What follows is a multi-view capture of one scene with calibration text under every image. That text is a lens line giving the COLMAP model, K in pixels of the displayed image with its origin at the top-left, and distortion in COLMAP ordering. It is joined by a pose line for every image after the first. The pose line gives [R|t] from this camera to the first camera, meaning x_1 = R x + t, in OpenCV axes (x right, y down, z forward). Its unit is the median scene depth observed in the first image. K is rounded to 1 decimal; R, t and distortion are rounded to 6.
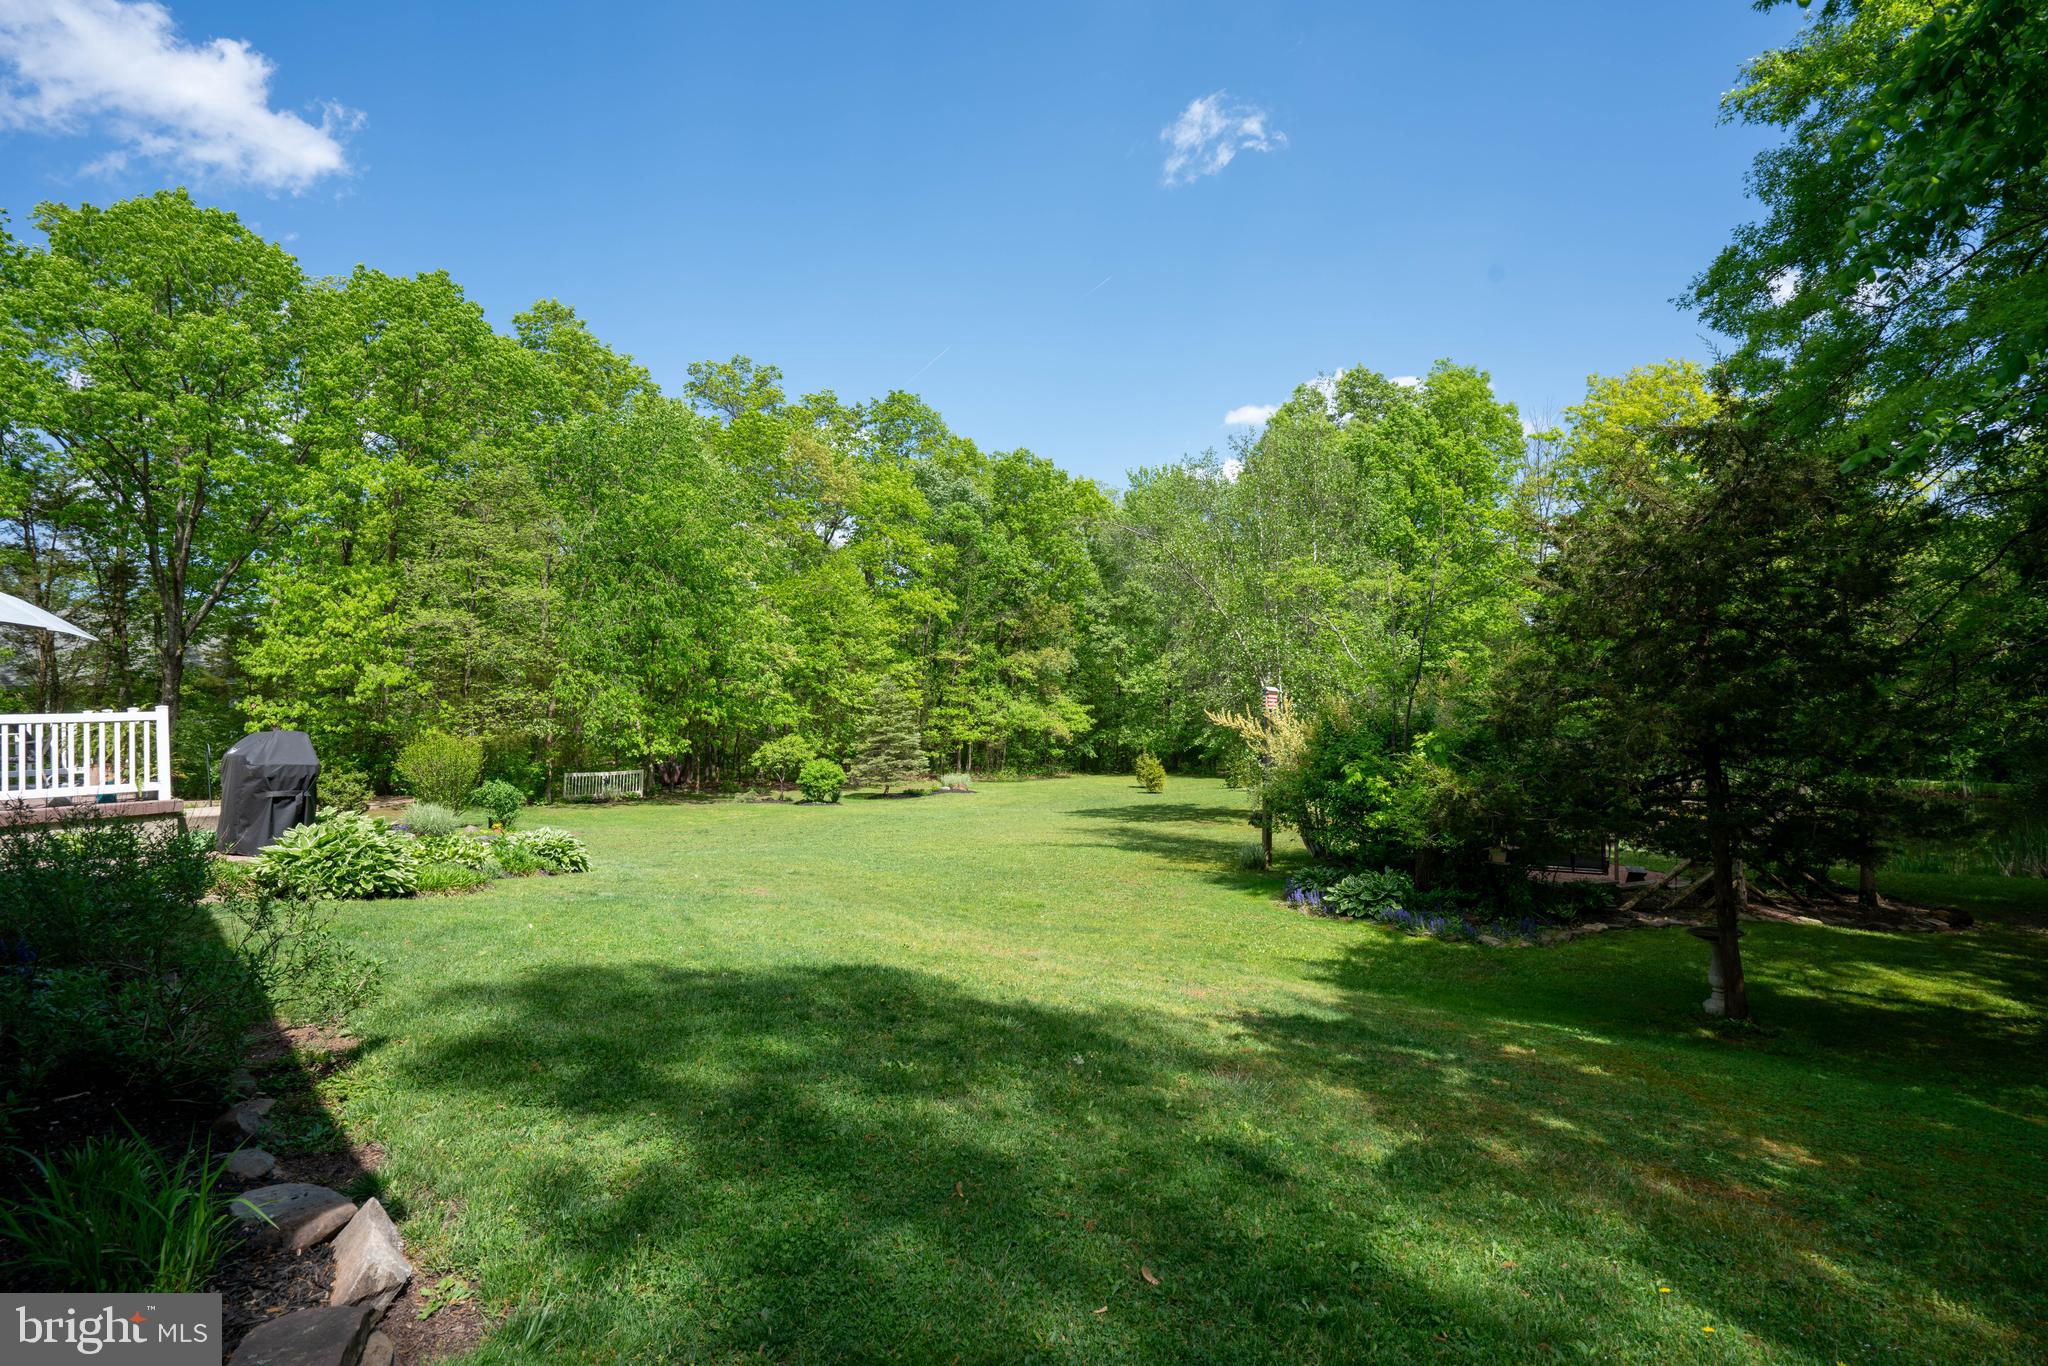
lens RADIAL K [[939.2, 0, 1031.4], [0, 939.2, 692.0], [0, 0, 1]] dist [-0.056546, 0.019961]
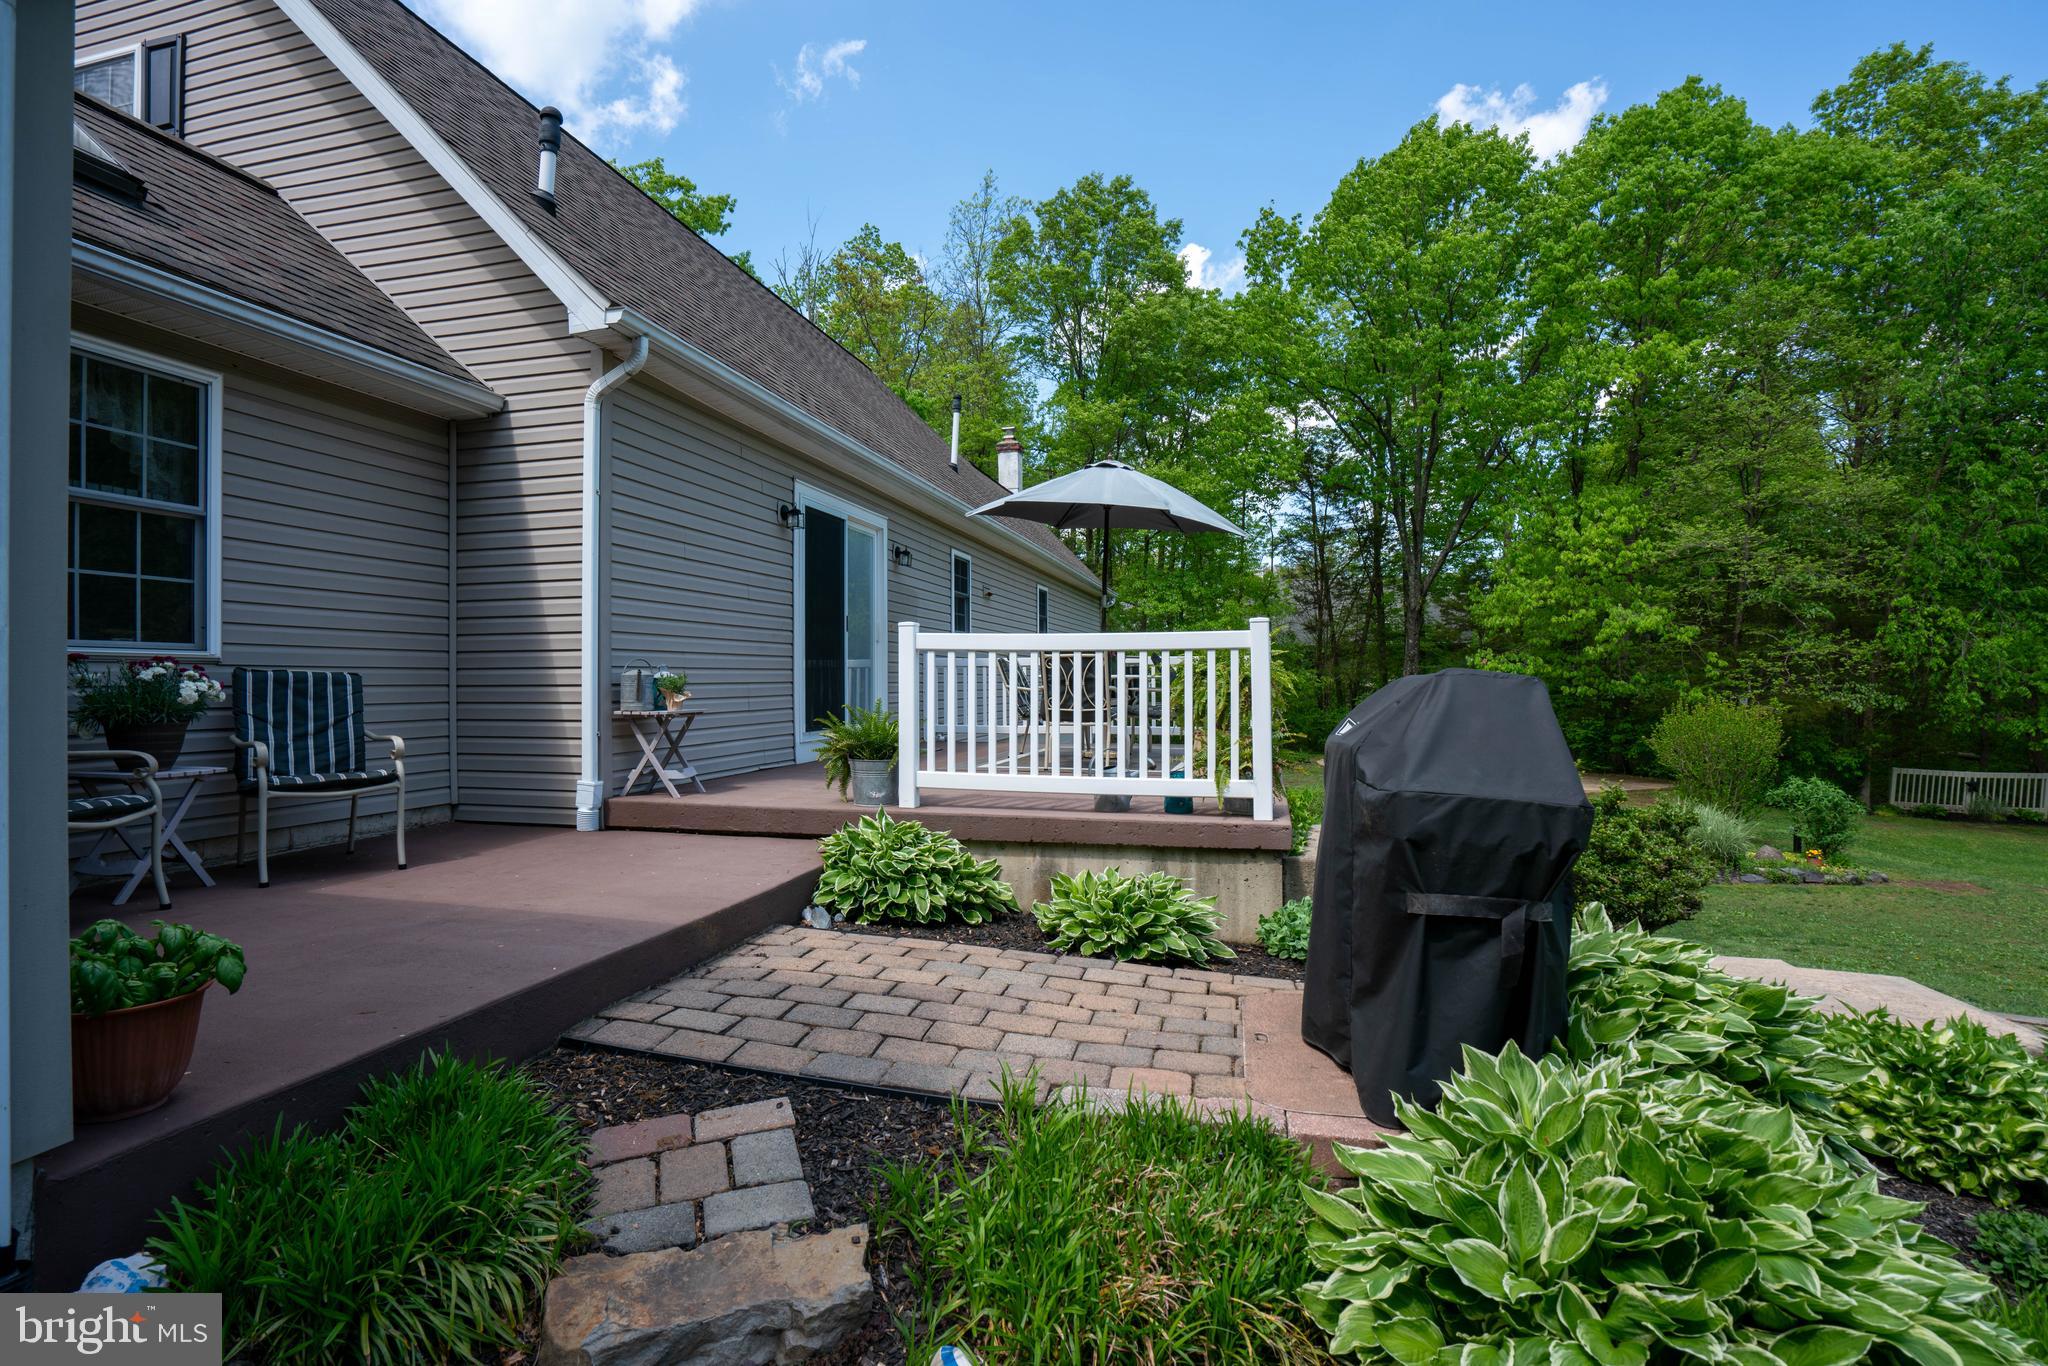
lens RADIAL K [[939.2, 0, 1031.4], [0, 939.2, 692.0], [0, 0, 1]] dist [-0.056546, 0.019961]
pose [[0.389063, 0.029786, -0.920729, -0.199844], [0.004515, 0.999403, 0.034239, 0.013037], [0.921200, -0.017478, 0.388696, 0.250606]]
